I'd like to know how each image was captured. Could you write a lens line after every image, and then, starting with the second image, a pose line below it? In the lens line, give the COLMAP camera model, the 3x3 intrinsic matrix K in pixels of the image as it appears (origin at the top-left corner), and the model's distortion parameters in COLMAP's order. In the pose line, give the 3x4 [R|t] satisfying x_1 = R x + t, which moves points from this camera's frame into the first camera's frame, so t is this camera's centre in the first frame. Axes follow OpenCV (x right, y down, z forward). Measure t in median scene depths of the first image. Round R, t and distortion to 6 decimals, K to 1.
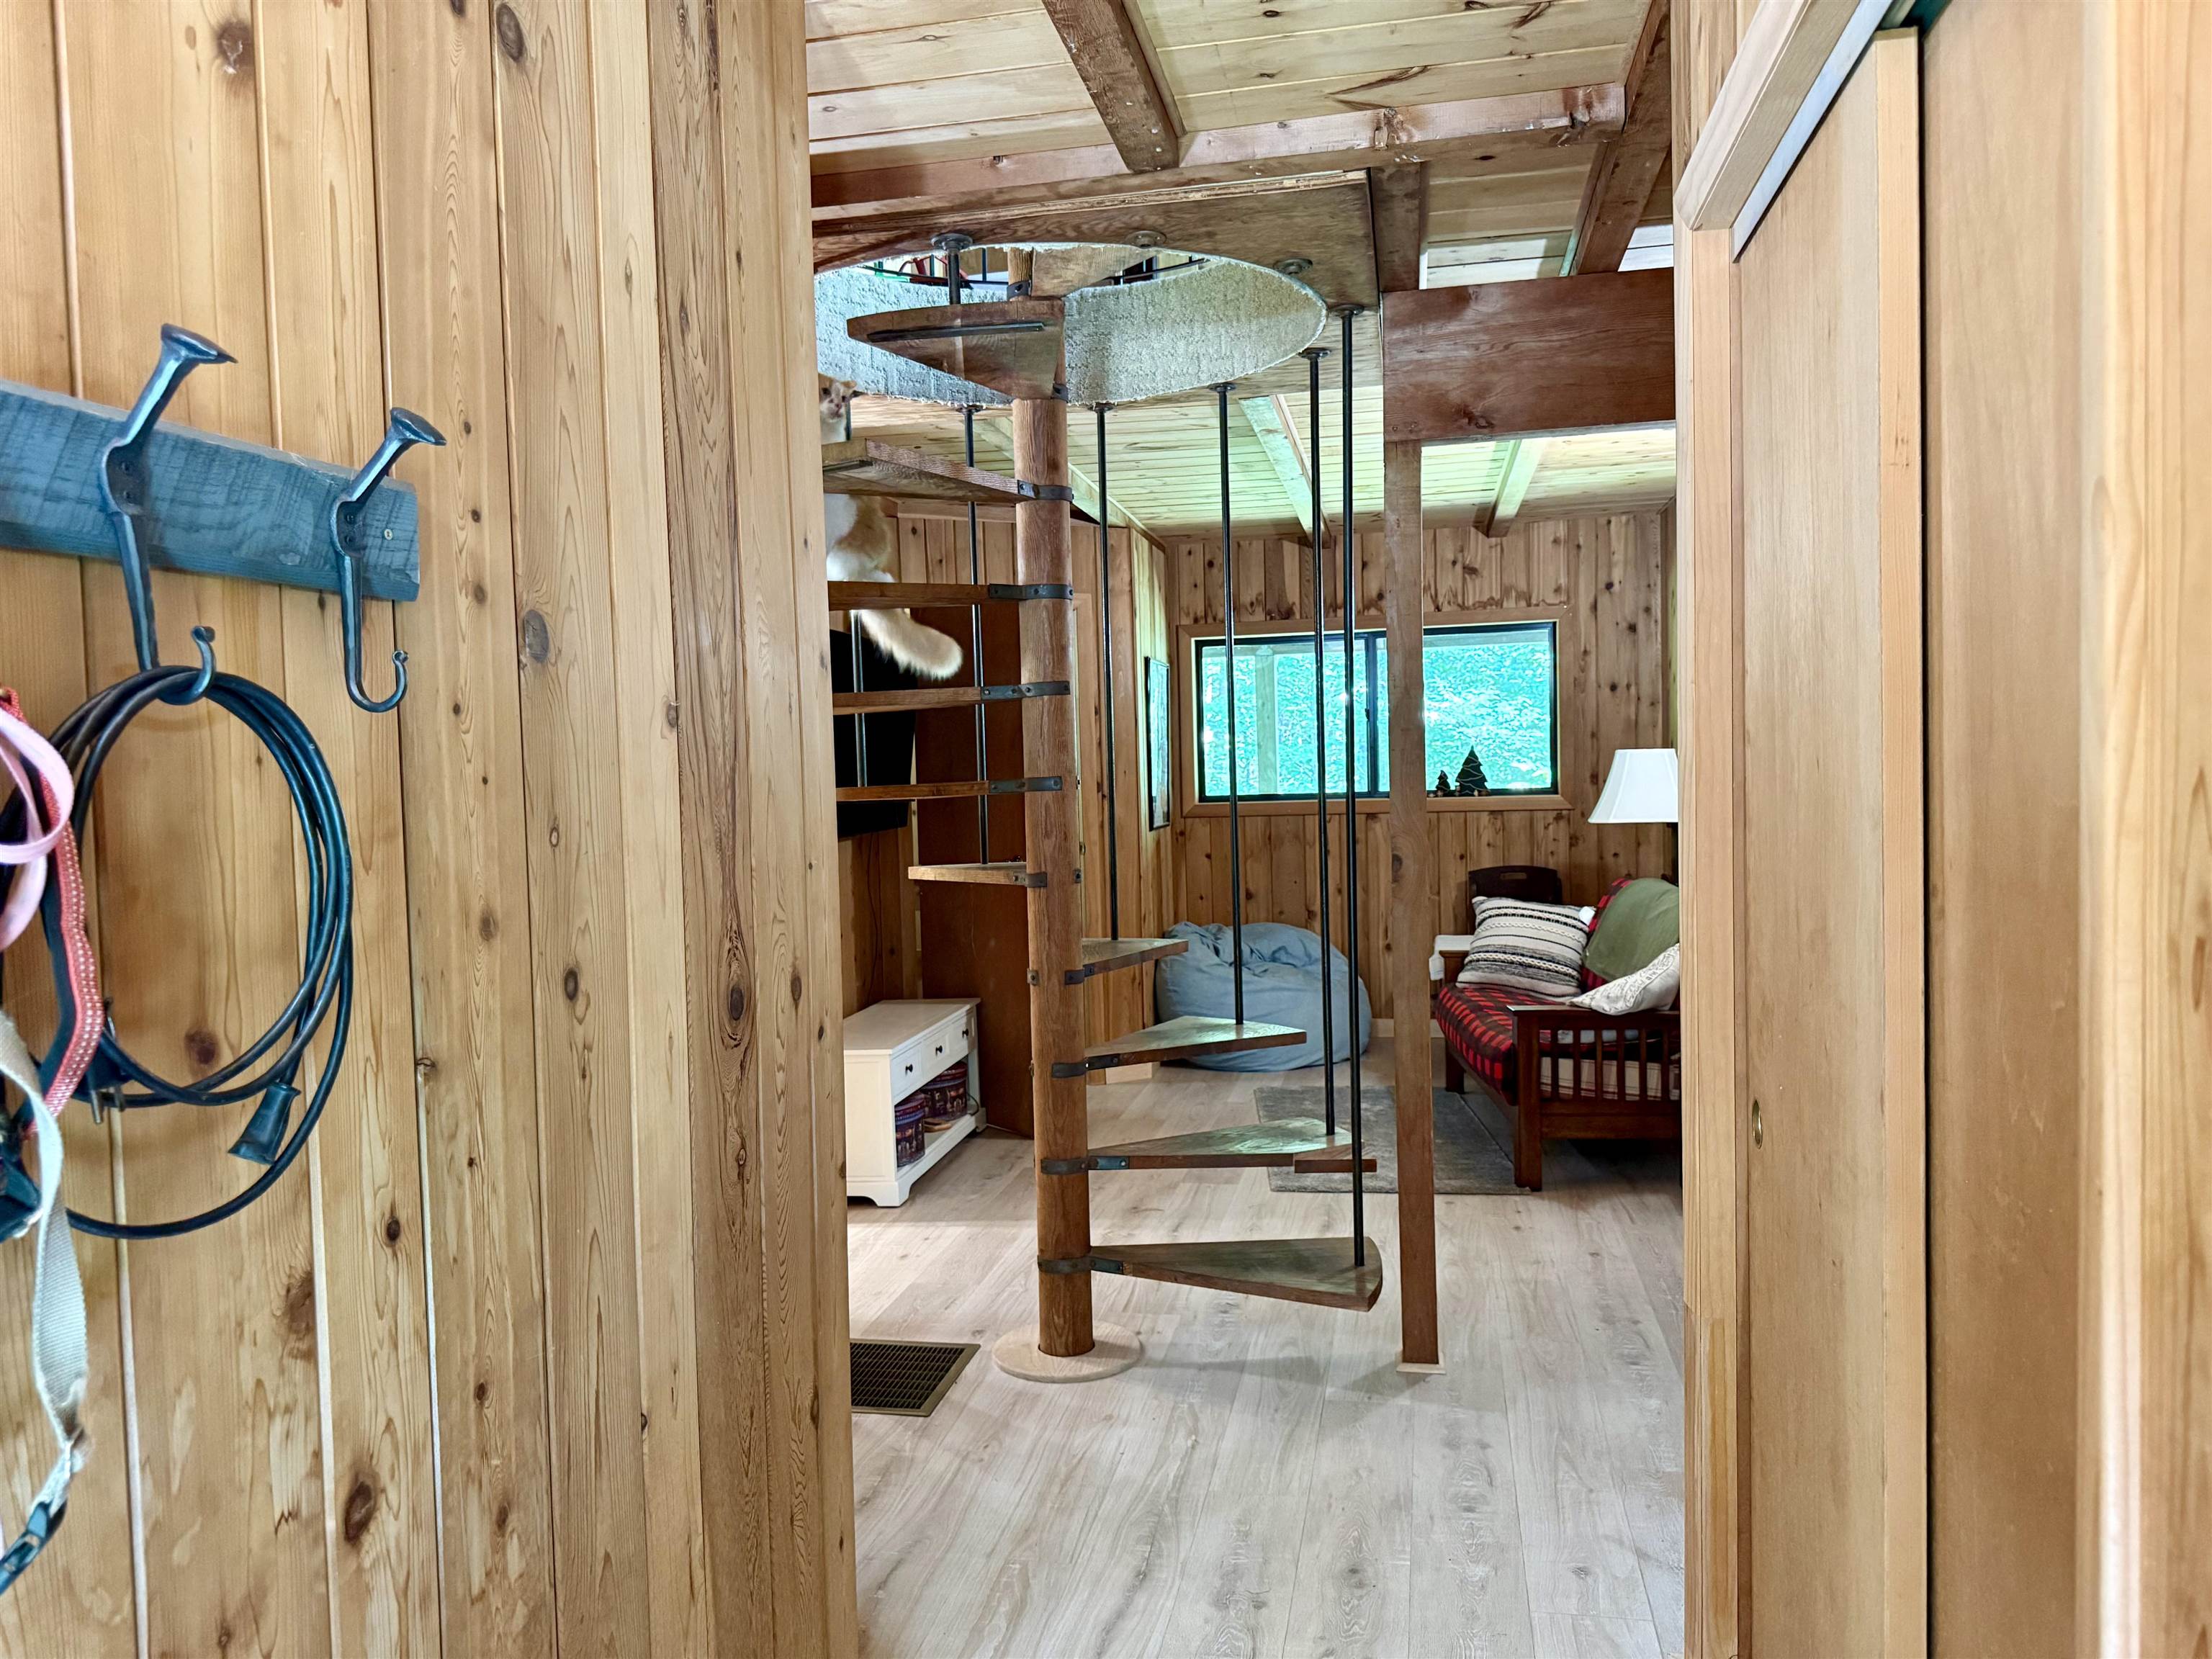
lens RADIAL K [[1584.5, 0, 1106.0], [0, 1584.5, 829.5], [0, 0, 1]] dist [0.210234, -0.000943]
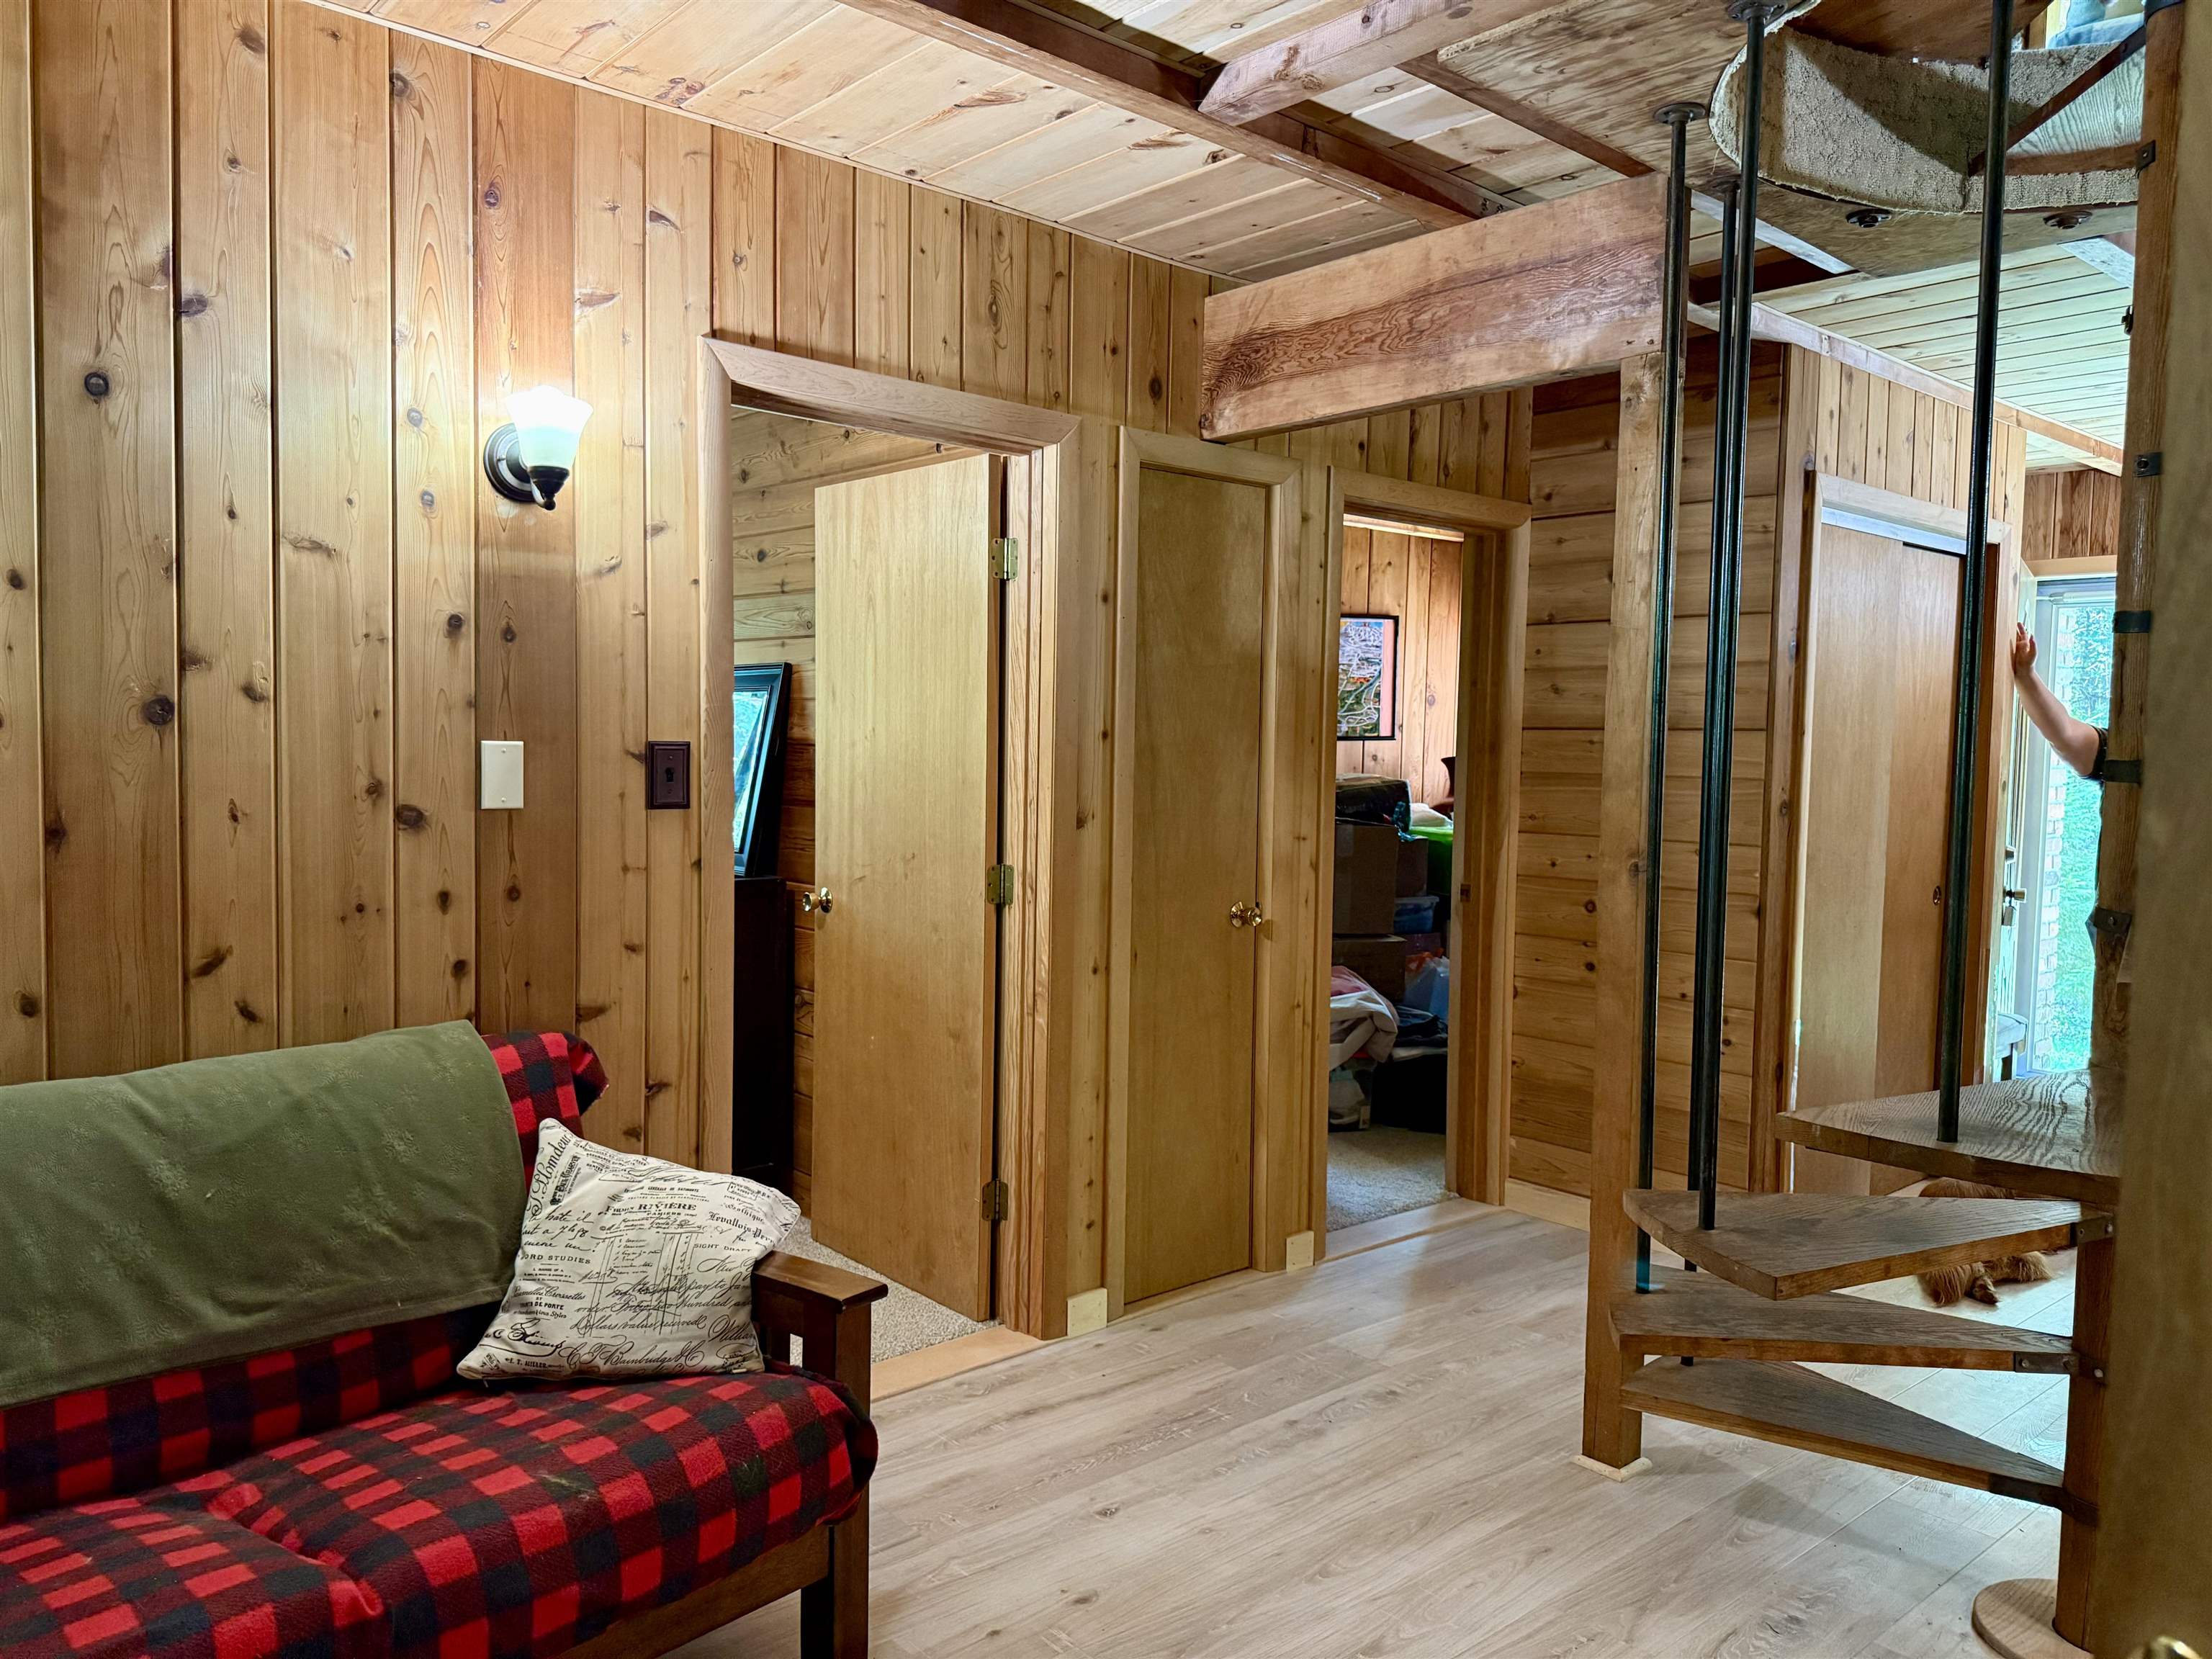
lens RADIAL K [[1569.9, 0, 1106.0], [0, 1569.9, 829.5], [0, 0, 1]] dist [0.047958, -0.036099]
pose [[-0.791498, -0.024460, 0.610682, -0.086815], [0.026551, 0.996879, 0.074342, -0.063624], [-0.610595, 0.075056, -0.788378, 1.668063]]
